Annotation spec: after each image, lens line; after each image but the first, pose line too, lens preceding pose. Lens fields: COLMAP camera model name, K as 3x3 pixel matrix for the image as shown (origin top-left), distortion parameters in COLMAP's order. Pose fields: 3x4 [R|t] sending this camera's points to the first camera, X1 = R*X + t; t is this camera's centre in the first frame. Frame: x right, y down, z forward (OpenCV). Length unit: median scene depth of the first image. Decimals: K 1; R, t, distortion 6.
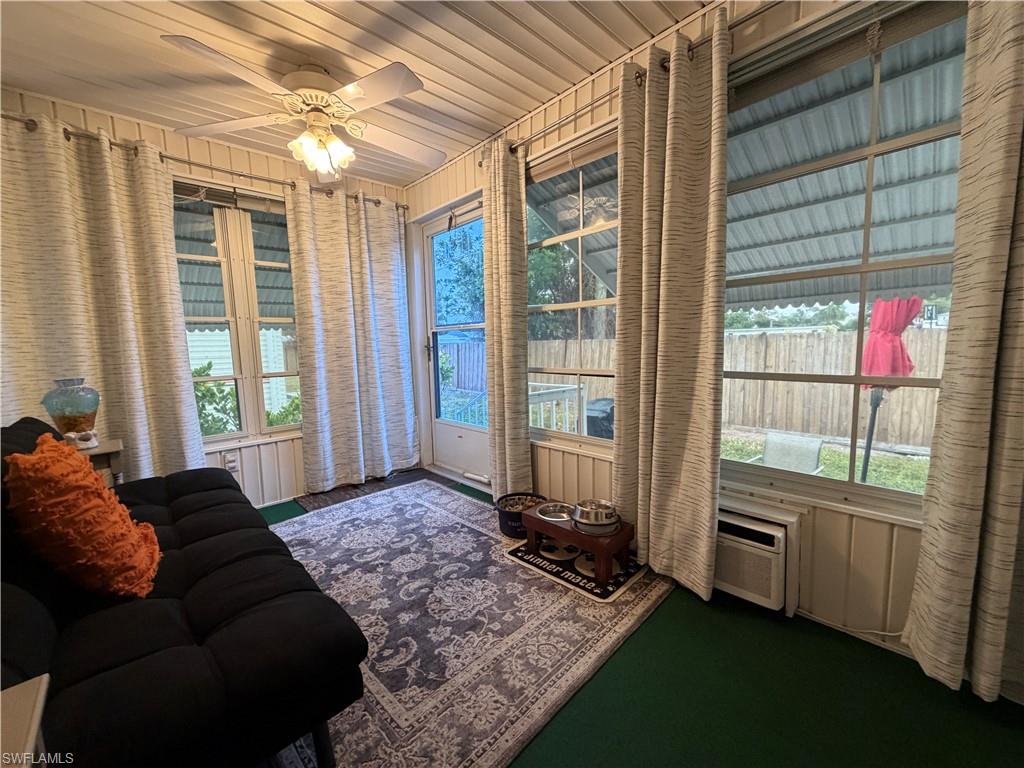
lens RADIAL K [[407.3, 0, 503.4], [0, 407.3, 388.8], [0, 0, 1]] dist [-0.000940, 0.000240]
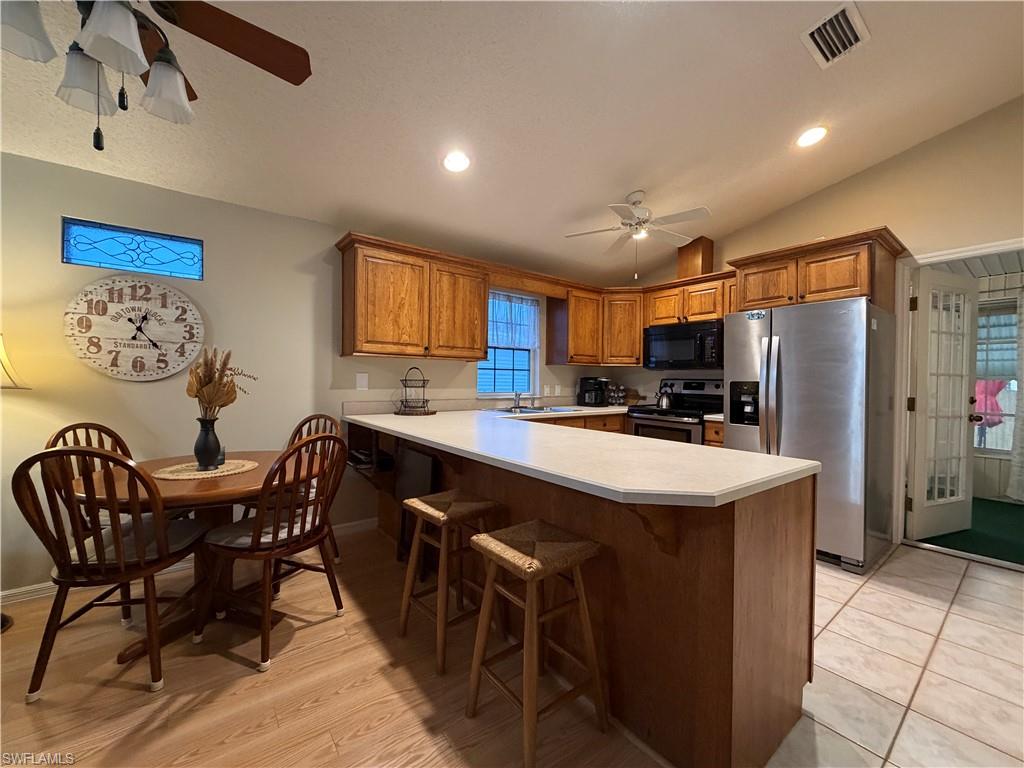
lens RADIAL K [[407.3, 0, 509.1], [0, 407.3, 386.6], [0, 0, 1]] dist [-0.000940, 0.000240]
pose [[0.994613, 0.047681, -0.092042, -2.342161], [-0.055761, 0.994620, -0.087306, 0.234538], [0.087384, 0.091968, 0.991920, -2.288258]]
